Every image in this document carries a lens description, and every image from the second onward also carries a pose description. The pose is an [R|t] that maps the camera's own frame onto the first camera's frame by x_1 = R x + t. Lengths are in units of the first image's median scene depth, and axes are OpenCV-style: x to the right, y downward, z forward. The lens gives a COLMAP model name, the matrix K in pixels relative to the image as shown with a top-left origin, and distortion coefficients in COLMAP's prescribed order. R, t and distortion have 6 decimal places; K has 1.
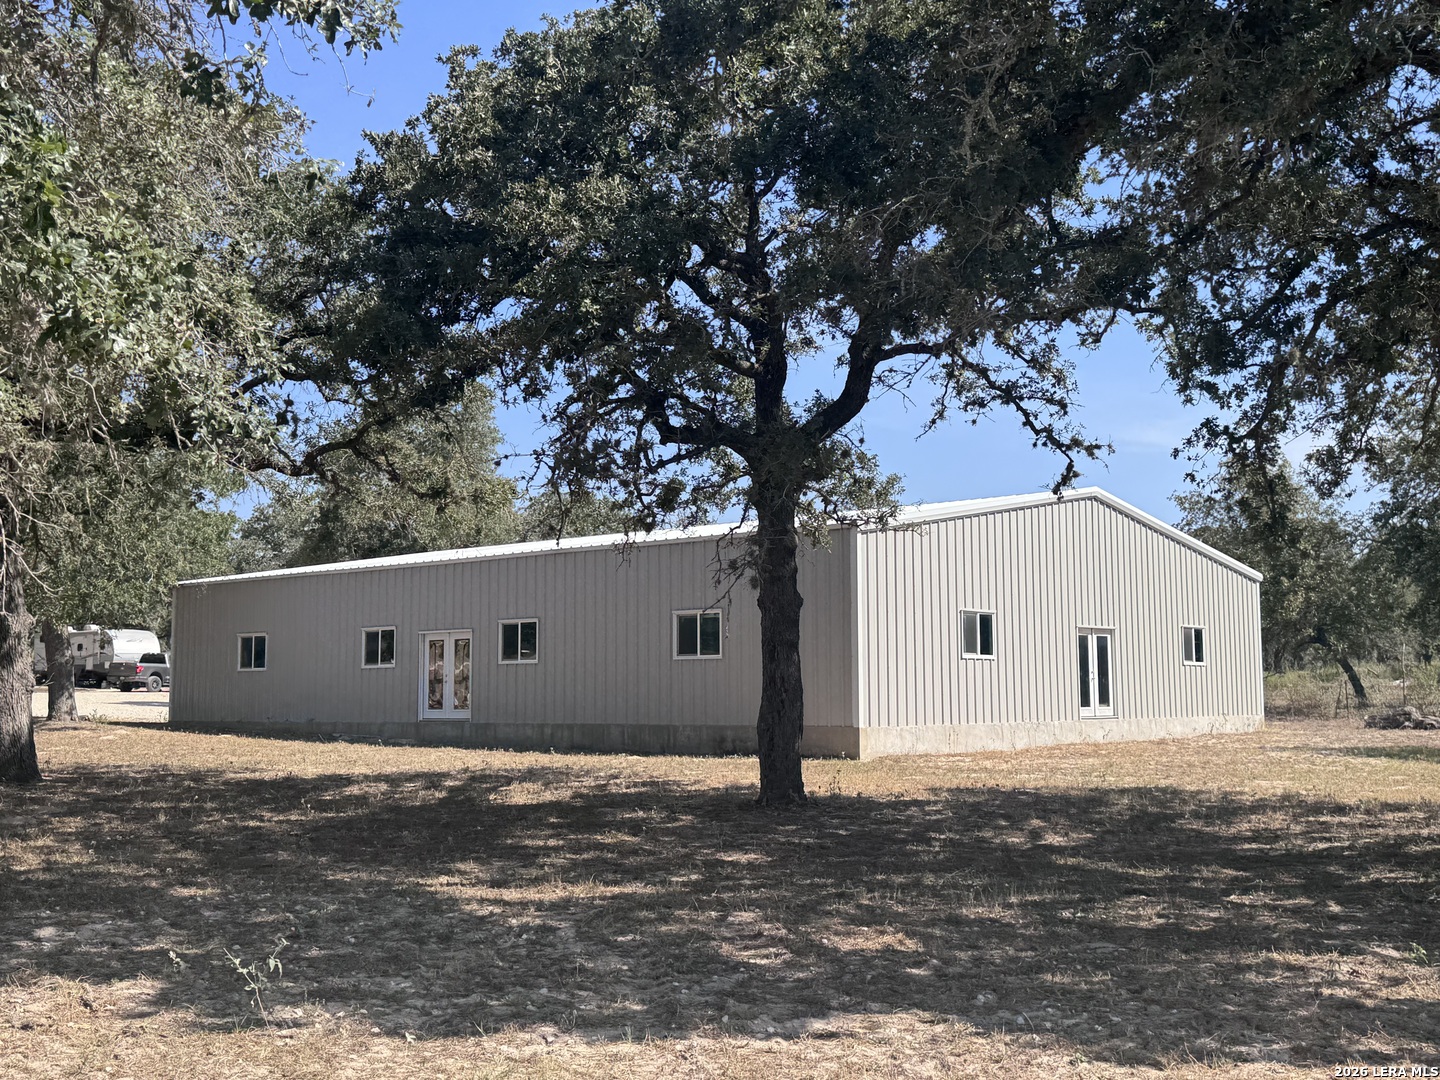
lens RADIAL K [[1556.3, 0, 746.9], [0, 1556.3, 556.4], [0, 0, 1]] dist [0.109757, 0.000000]
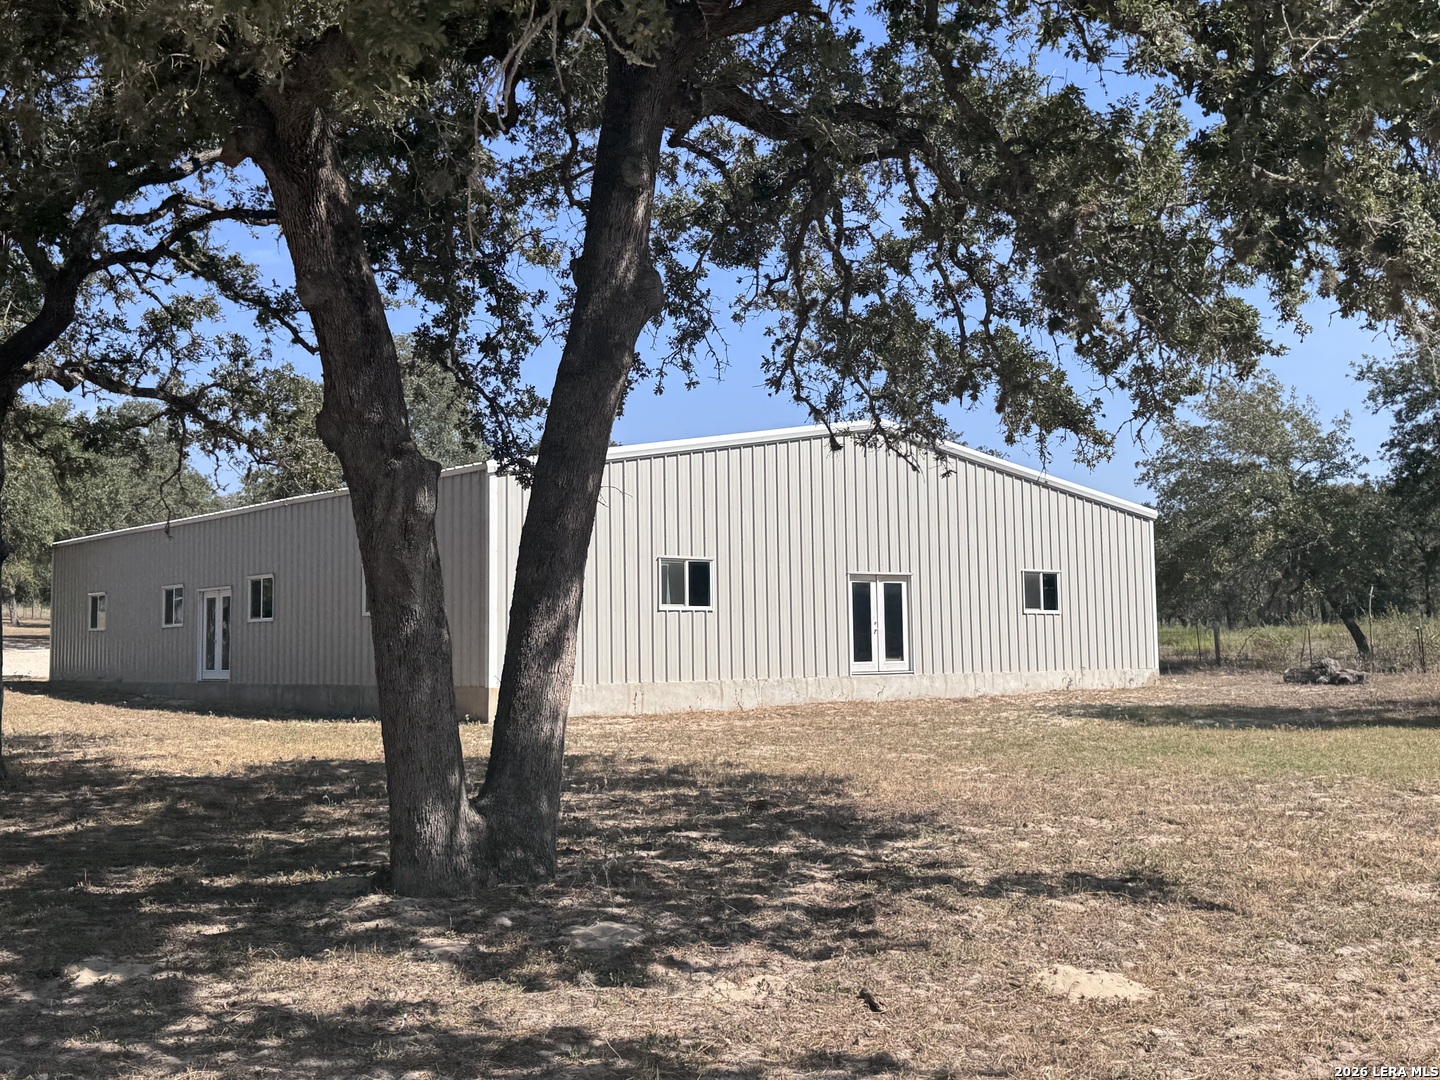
lens RADIAL K [[1556.3, 0, 712.2], [0, 1556.3, 517.0], [0, 0, 1]] dist [0.109757, 0.000000]
pose [[0.982687, -0.022208, -0.183937, 0.535929], [0.023070, 0.999731, 0.002544, 0.014898], [0.183830, -0.006744, 0.982935, 0.176276]]
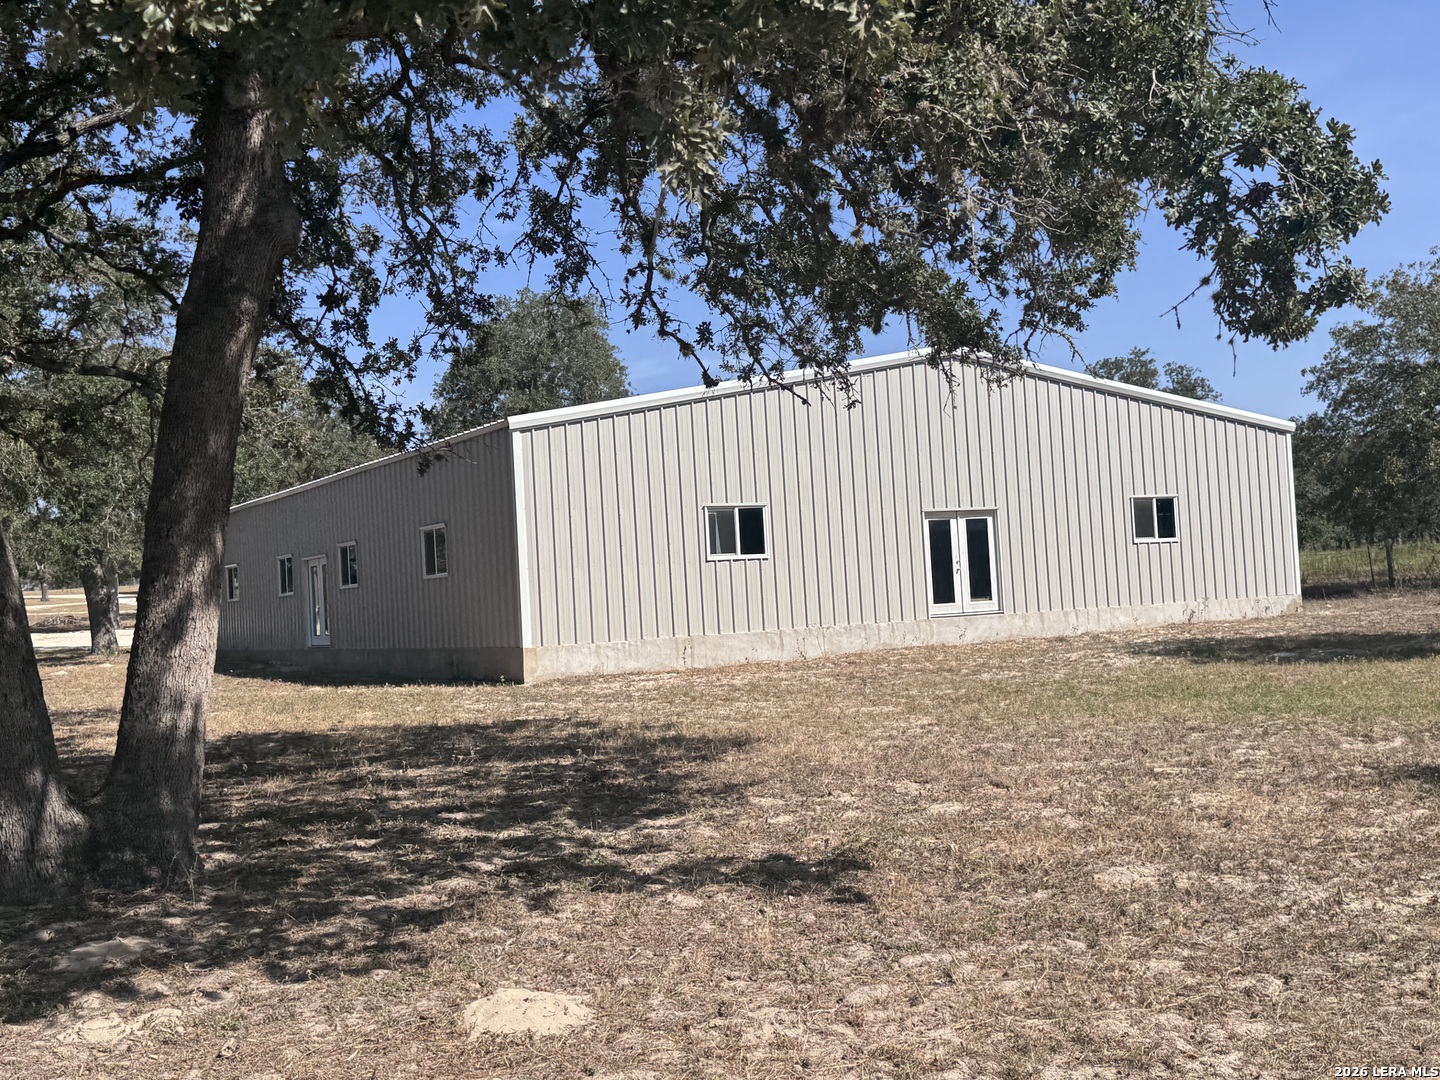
lens RADIAL K [[1556.3, 0, 711.0], [0, 1556.3, 544.8], [0, 0, 1]] dist [0.109757, 0.000000]
pose [[0.939656, -0.059862, -0.336842, 0.694159], [0.080731, 0.995566, 0.048281, 0.022665], [0.332458, -0.072561, 0.940323, 0.277265]]
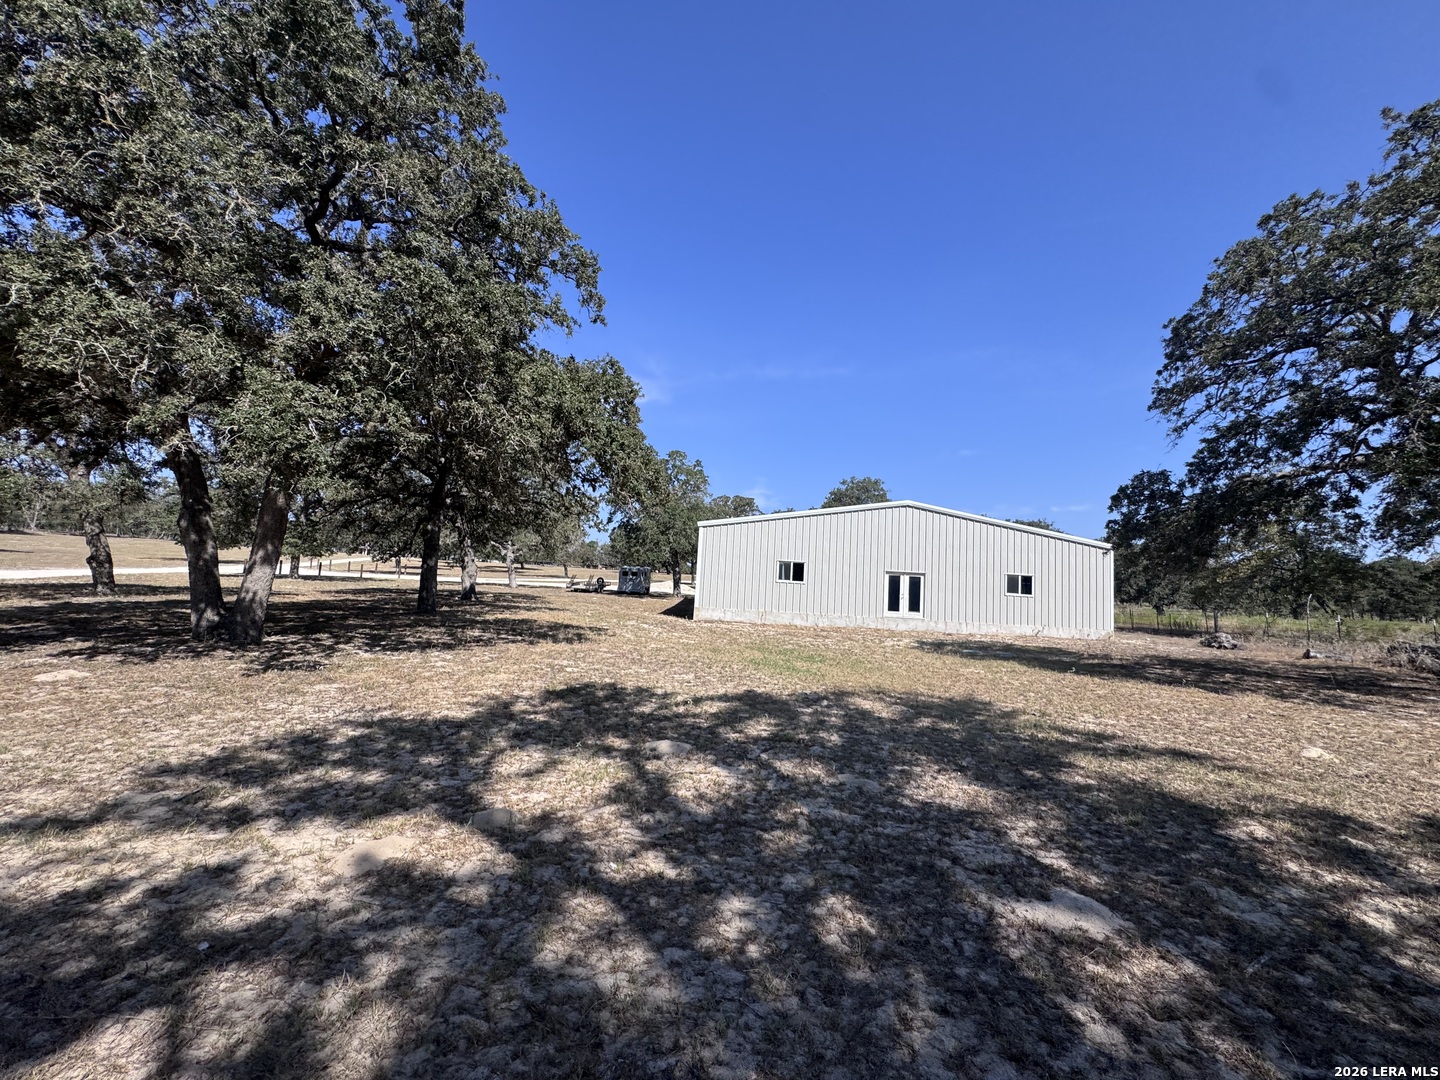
lens RADIAL K [[572.7, 0, 713.5], [0, 572.7, 537.4], [0, 0, 1]] dist [0.000654, 0.000272]
pose [[0.654223, -0.030973, -0.755667, 1.114968], [0.005514, 0.999330, -0.036186, 0.048891], [0.756282, 0.019506, 0.653955, 0.625333]]
